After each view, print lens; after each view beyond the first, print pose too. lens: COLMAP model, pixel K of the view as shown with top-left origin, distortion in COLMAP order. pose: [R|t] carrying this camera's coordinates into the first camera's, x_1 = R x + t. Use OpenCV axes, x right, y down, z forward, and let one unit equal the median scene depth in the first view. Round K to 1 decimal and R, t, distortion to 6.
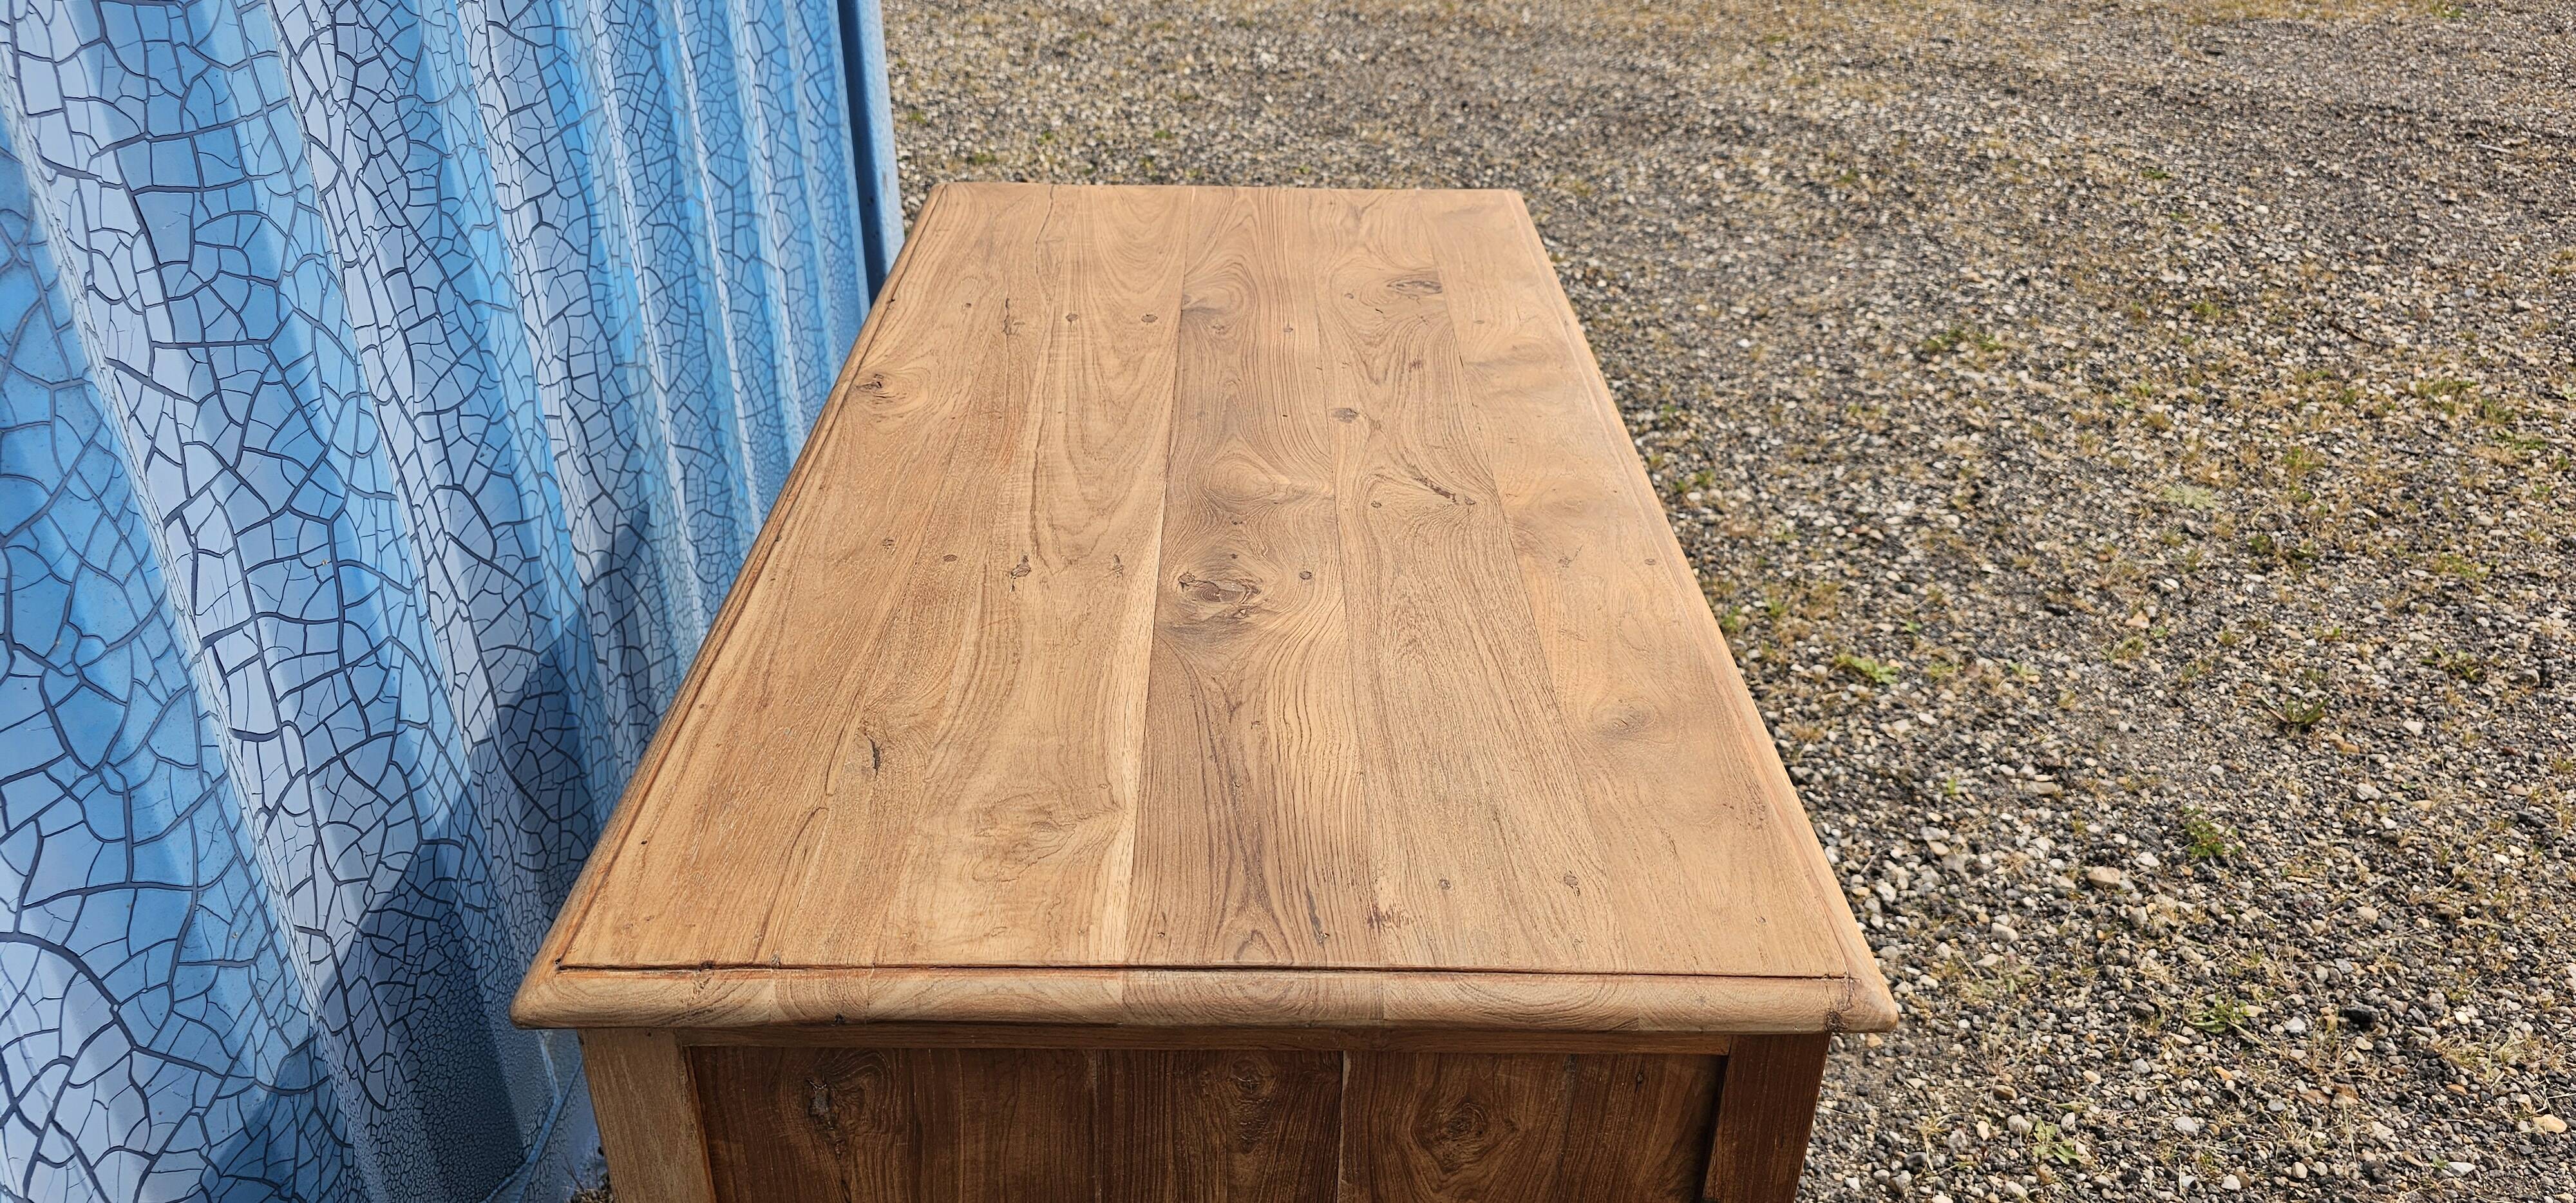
lens RADIAL K [[1740.7, 0, 1278.4], [0, 1740.7, 590.0], [0, 0, 1]] dist [0.061931, -0.065428]
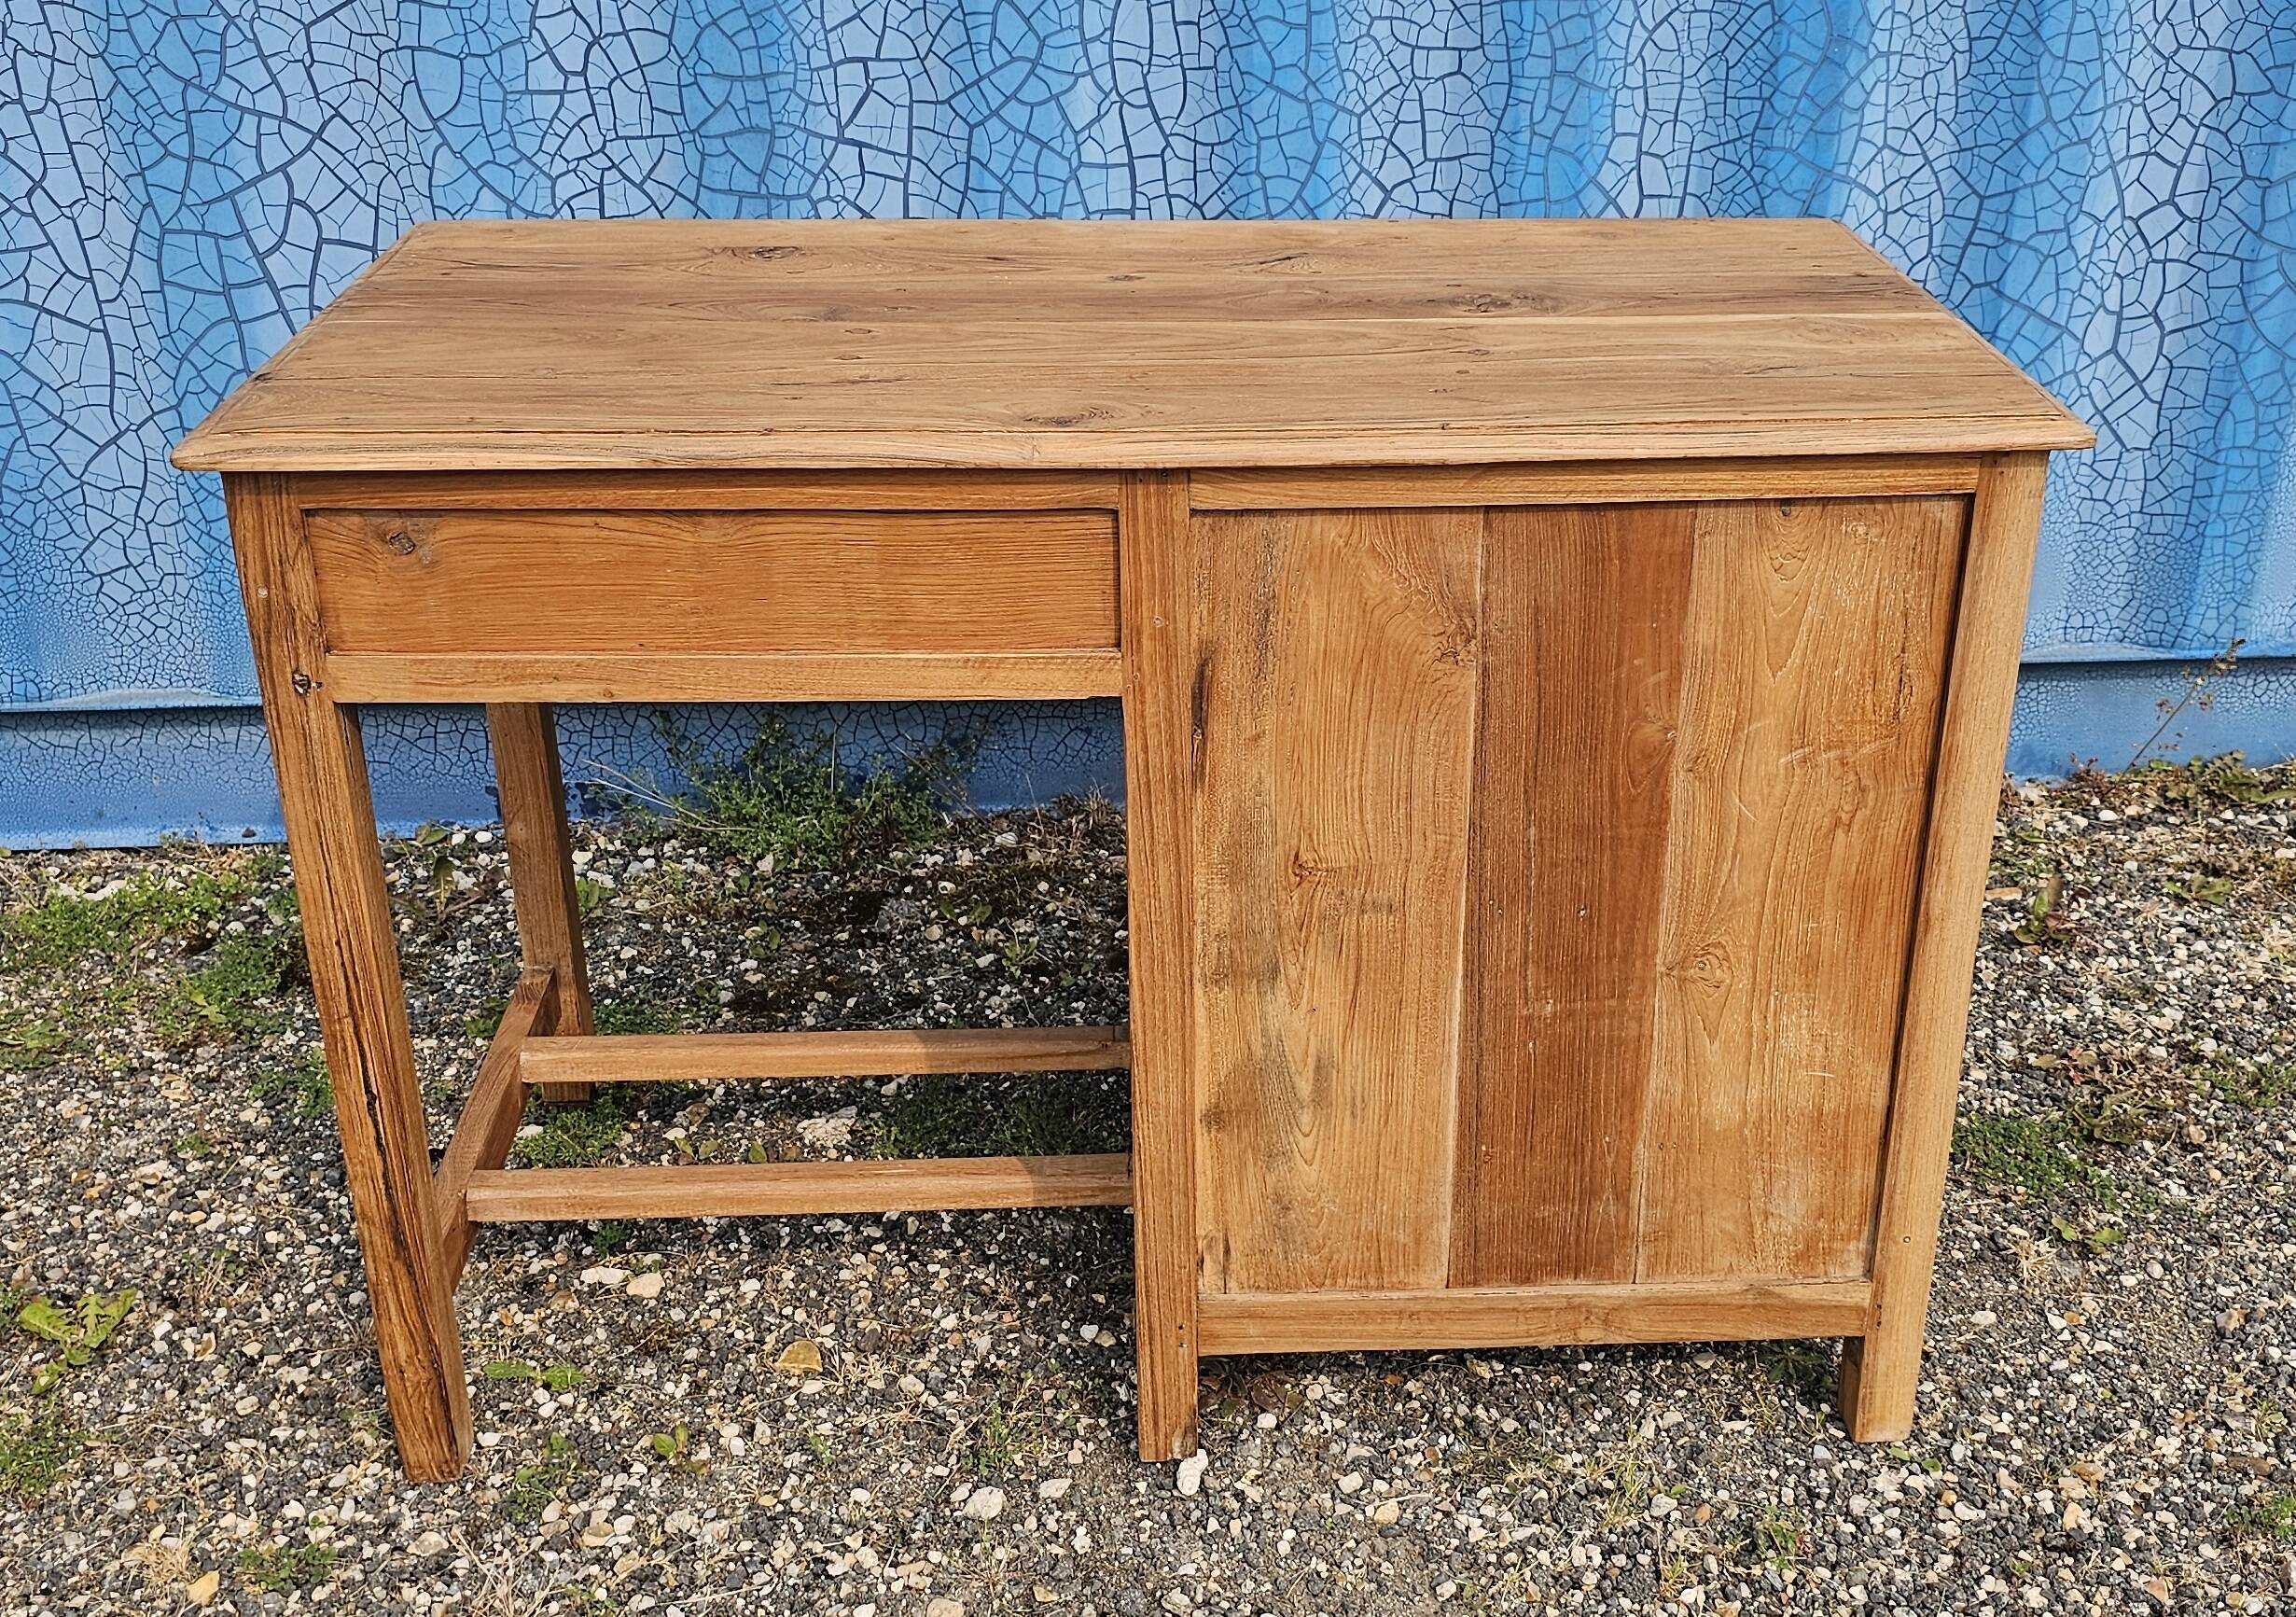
lens RADIAL K [[2516.6, 0, 1262.8], [0, 2516.6, 796.7], [0, 0, 1]] dist [0.071138, -0.091296]
pose [[0.059230, 0.425000, -0.903253, 0.875610], [-0.494321, 0.798600, 0.343344, -0.232563], [0.867259, 0.426161, 0.257388, 0.463777]]
